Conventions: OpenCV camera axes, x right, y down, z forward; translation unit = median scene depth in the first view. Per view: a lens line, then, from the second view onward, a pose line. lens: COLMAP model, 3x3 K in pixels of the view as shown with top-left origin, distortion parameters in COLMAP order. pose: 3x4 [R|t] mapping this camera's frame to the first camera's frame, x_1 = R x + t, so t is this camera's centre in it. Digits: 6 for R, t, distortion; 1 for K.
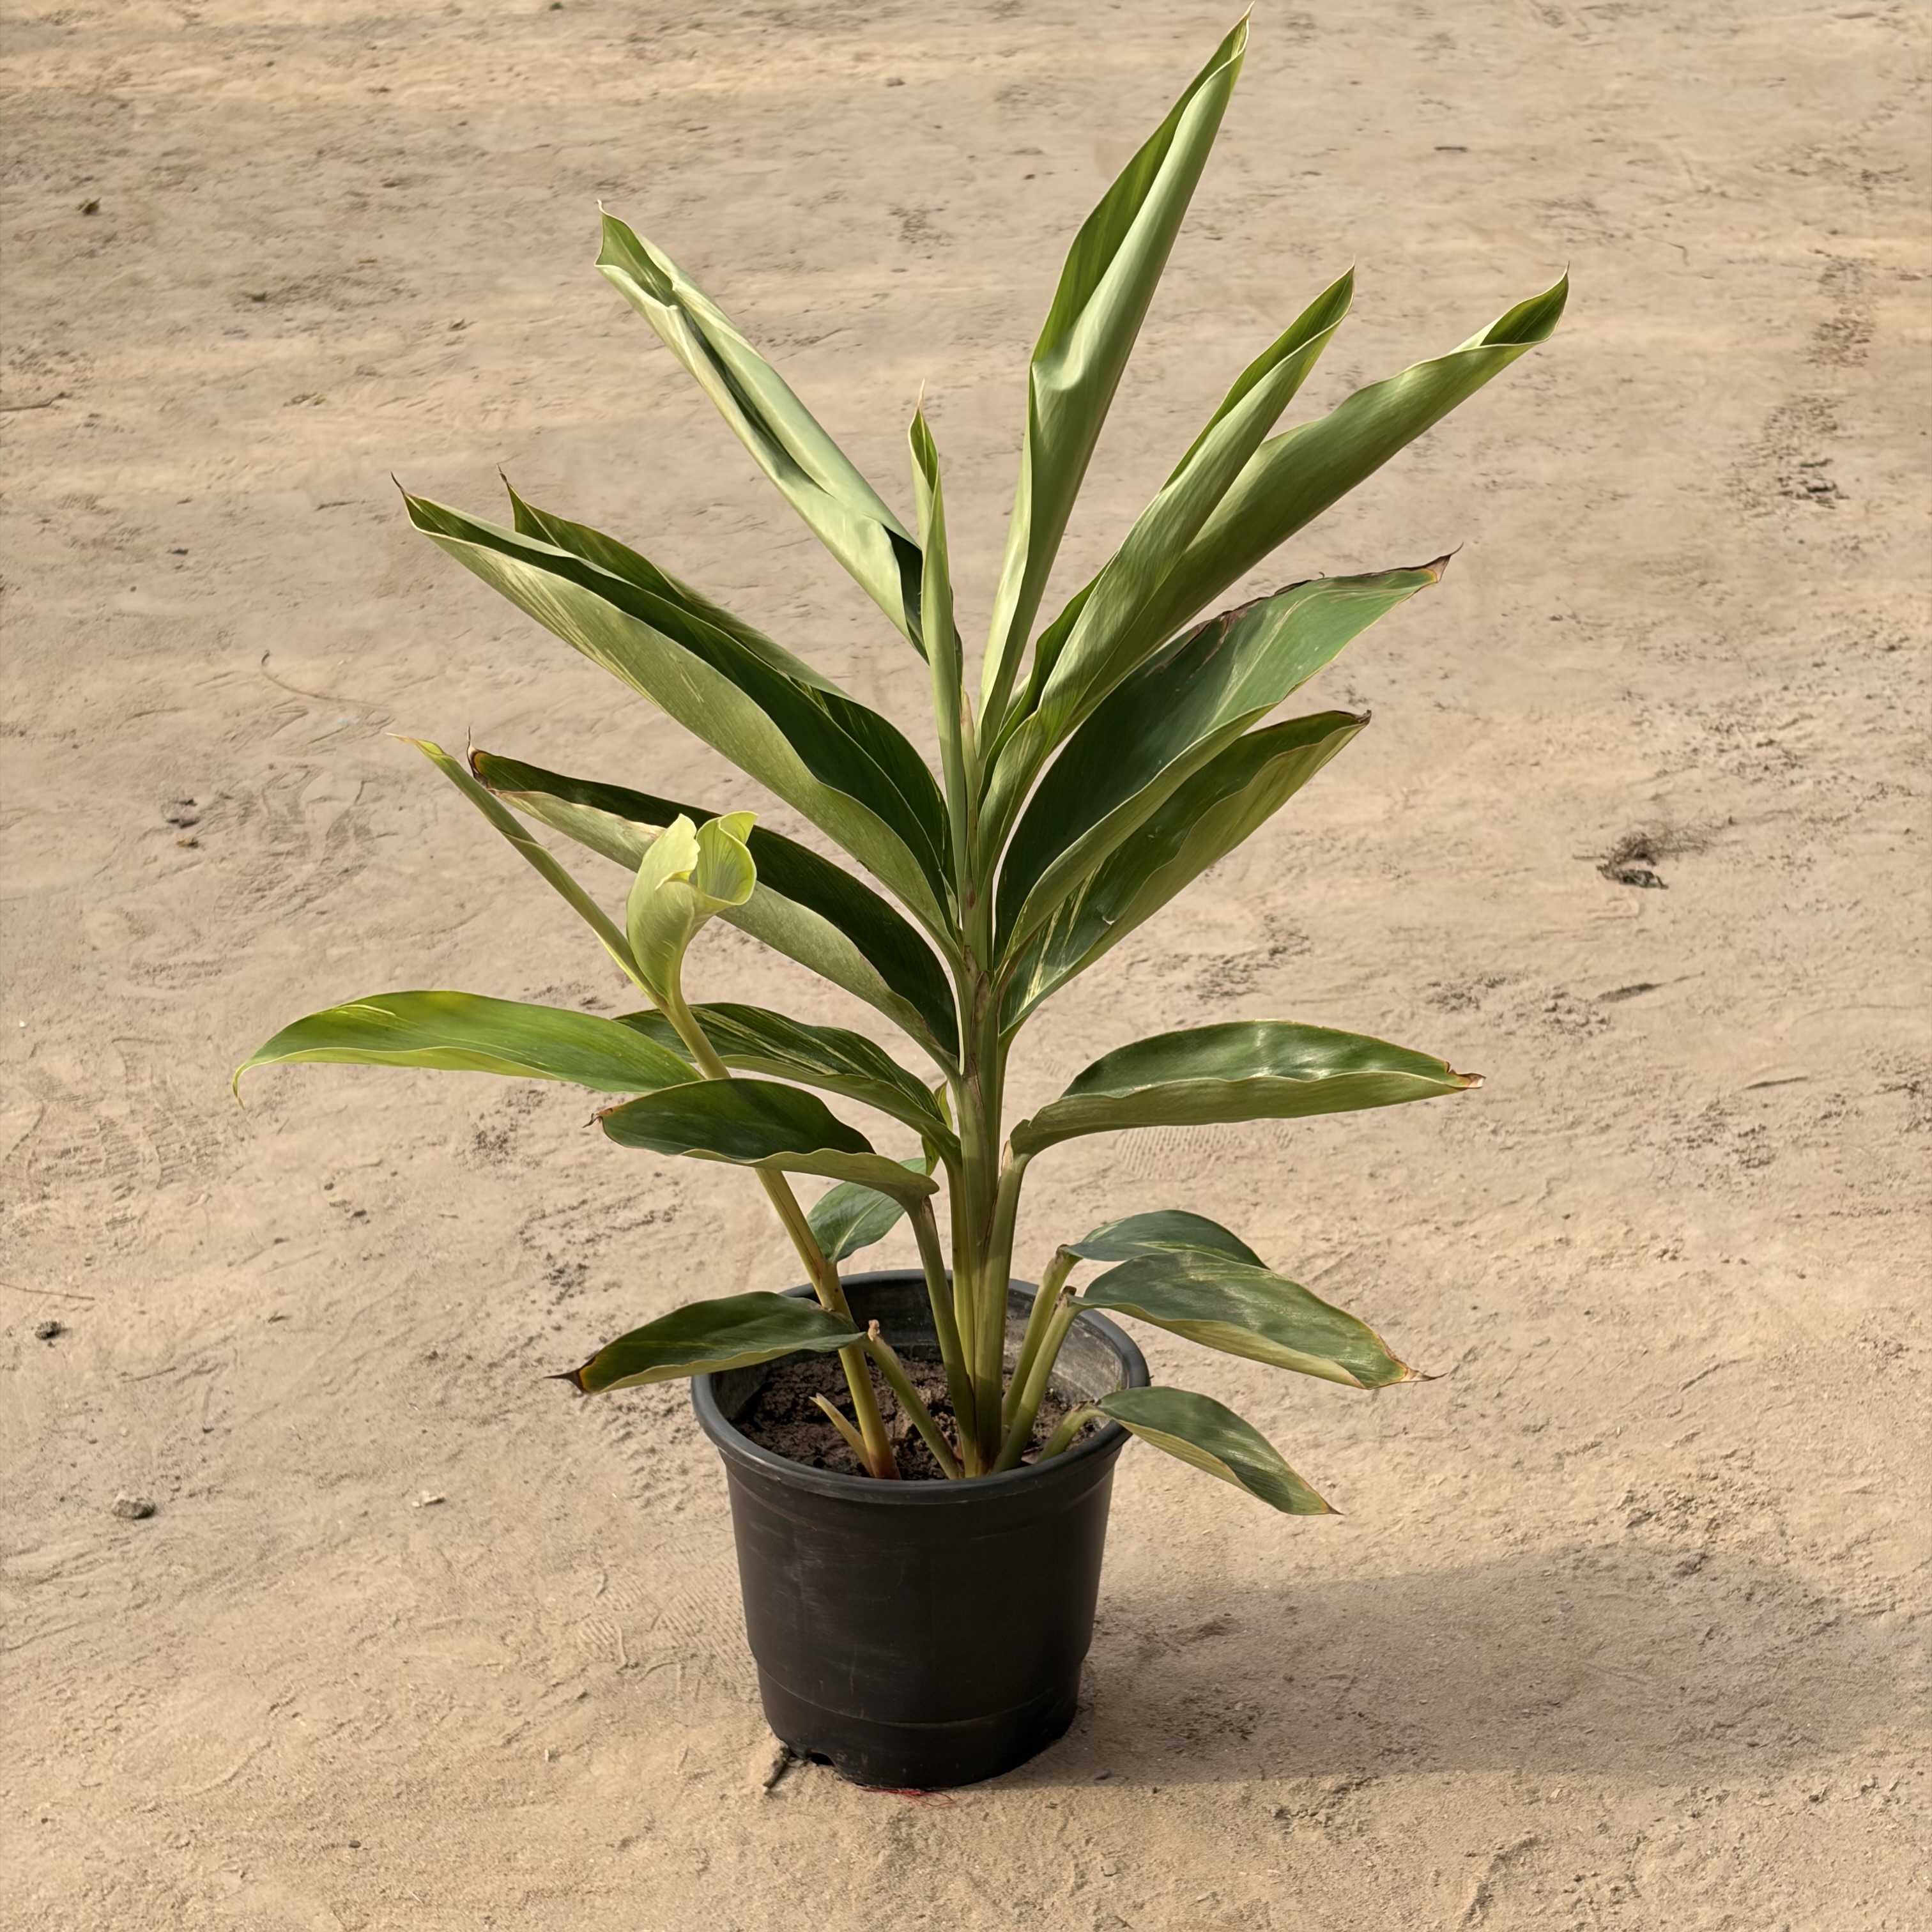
lens RADIAL K [[3915.2, 0, 983.5], [0, 3915.2, 997.1], [0, 0, 1]] dist [0.255255, -1.121850]
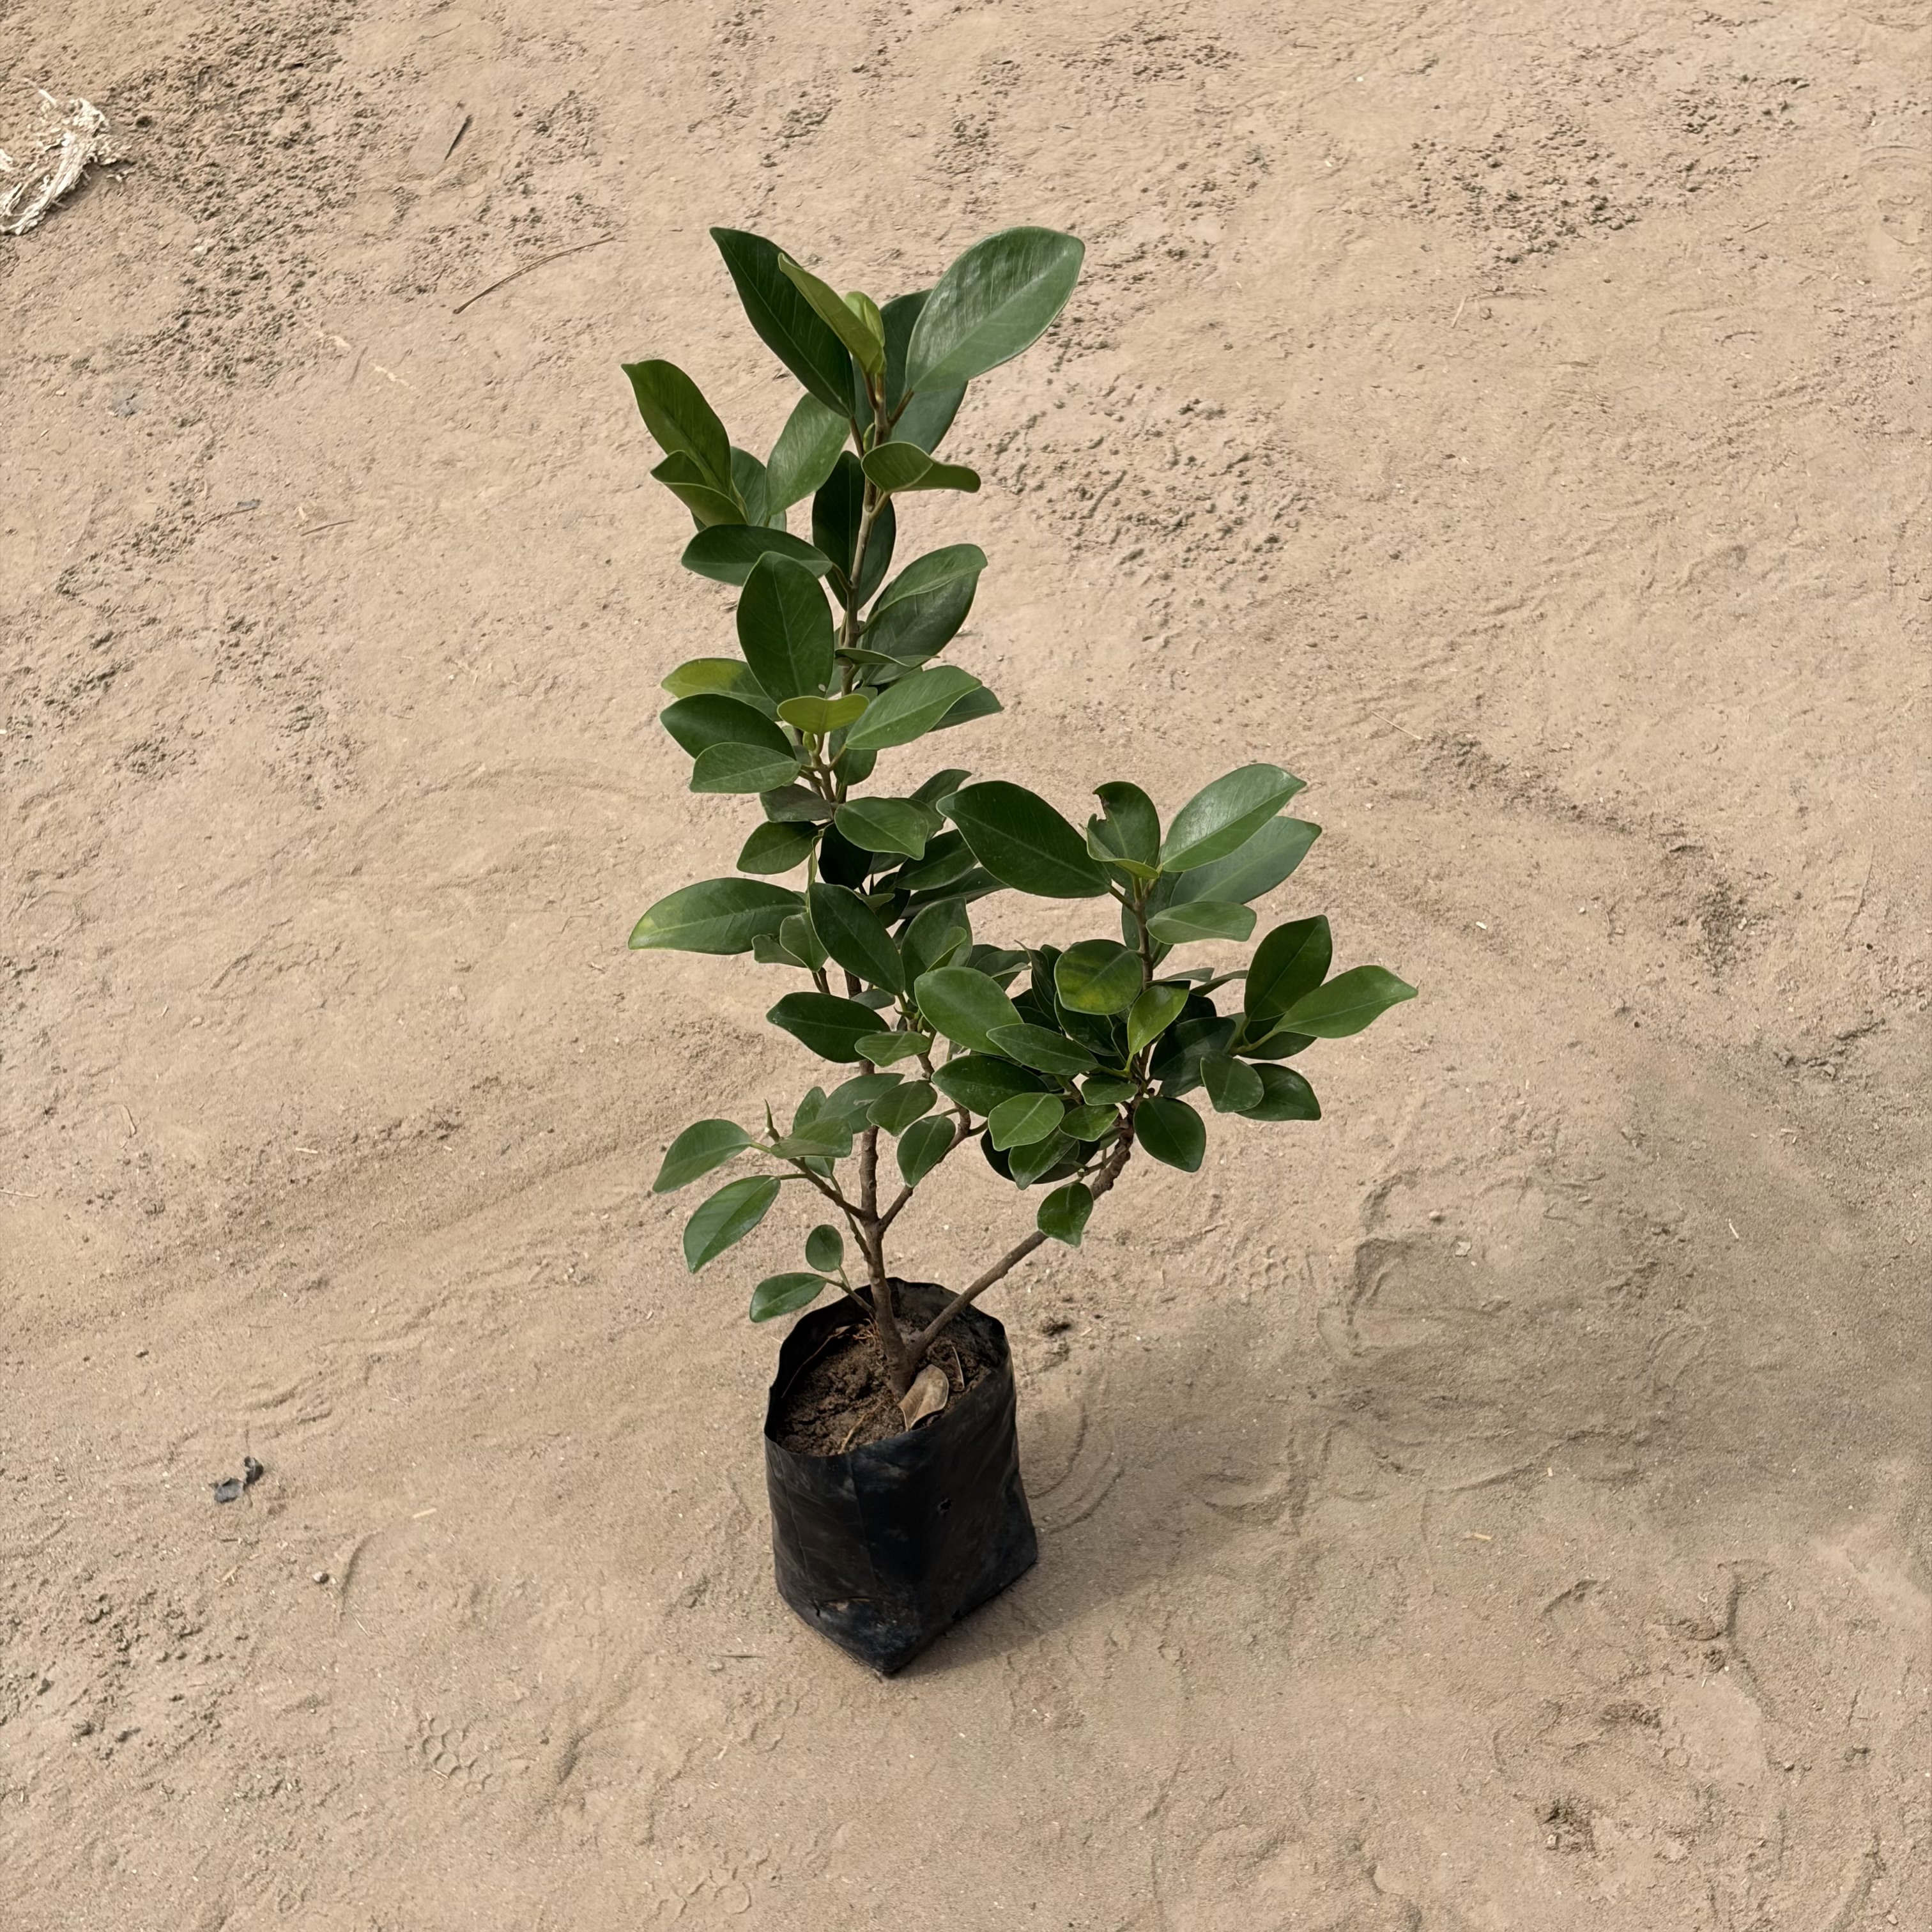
lens RADIAL K [[3915.2, 0, 983.5], [0, 3915.2, 997.1], [0, 0, 1]] dist [0.255255, -1.121850]
pose [[0.997903, 0.042789, -0.048560, -0.065222], [-0.018593, 0.908181, 0.418164, -0.179260], [0.061994, -0.416385, 0.907073, 0.019884]]
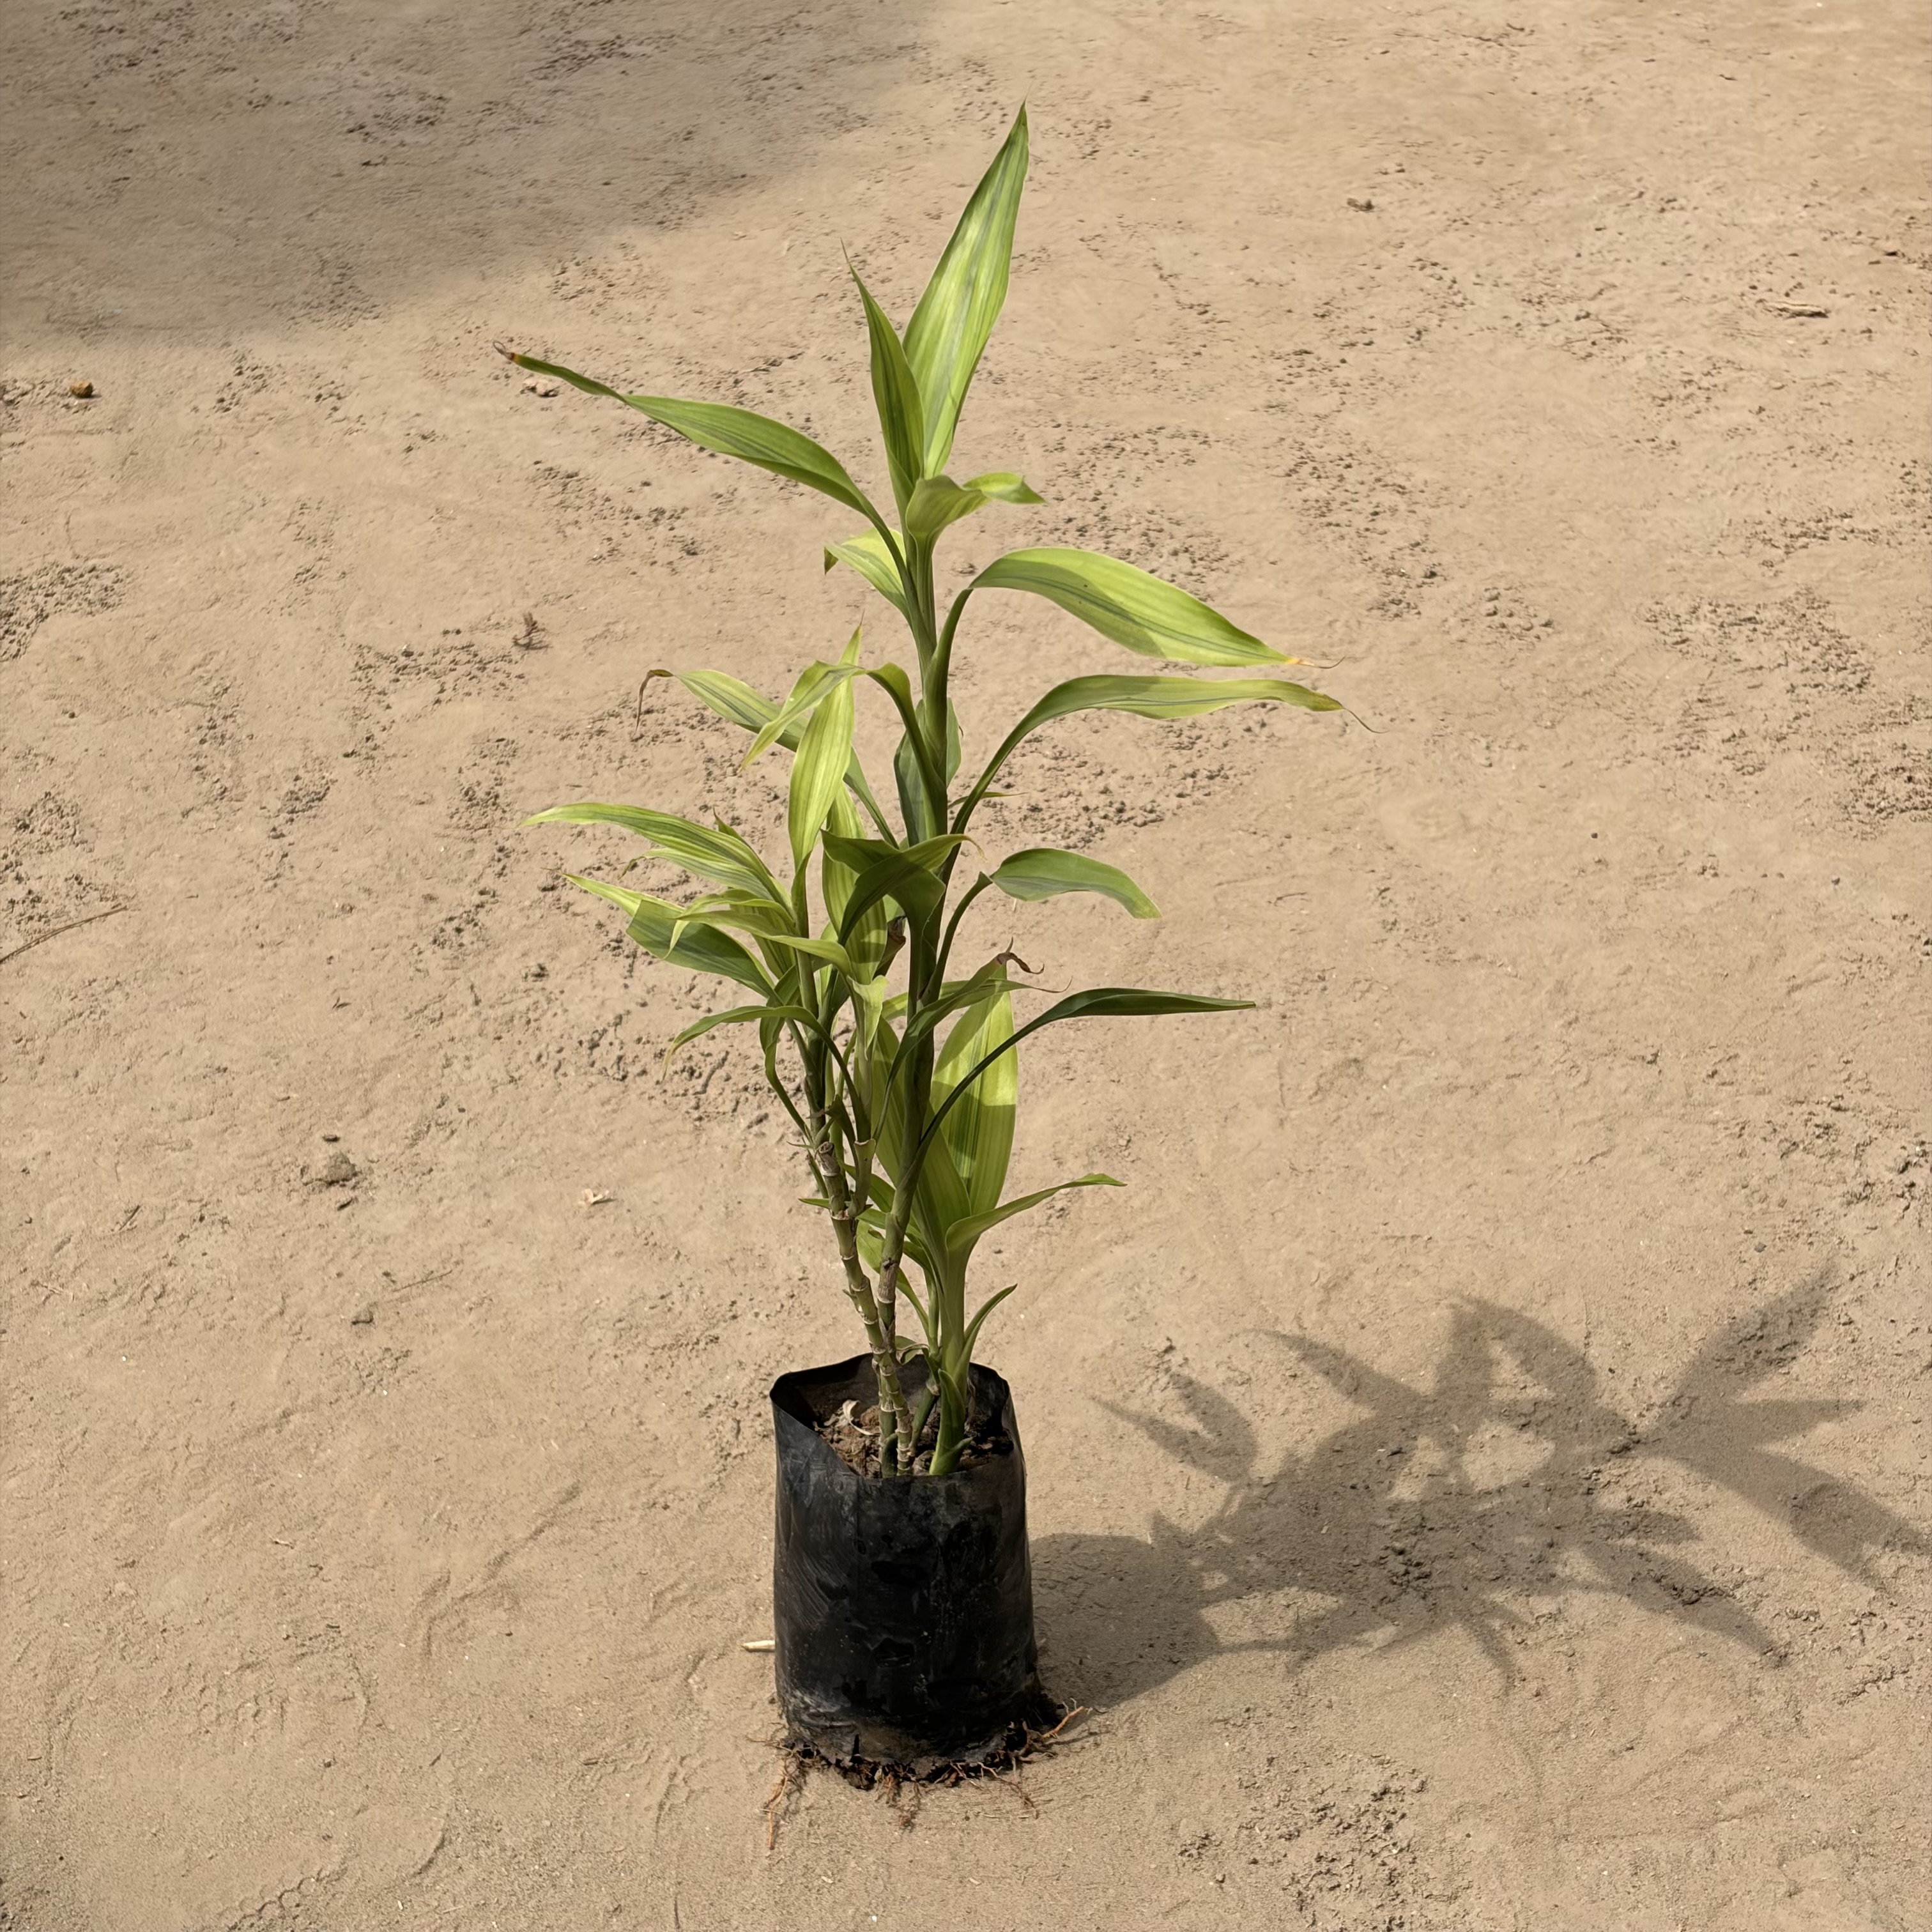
lens RADIAL K [[3920.8, 0, 1002.6], [0, 3920.8, 969.5], [0, 0, 1]] dist [0.268830, -1.254441]
pose [[0.981039, -0.050021, 0.187245, -0.182286], [0.025848, 0.991259, 0.129377, -0.042734], [-0.192080, -0.122084, 0.973756, 0.035196]]
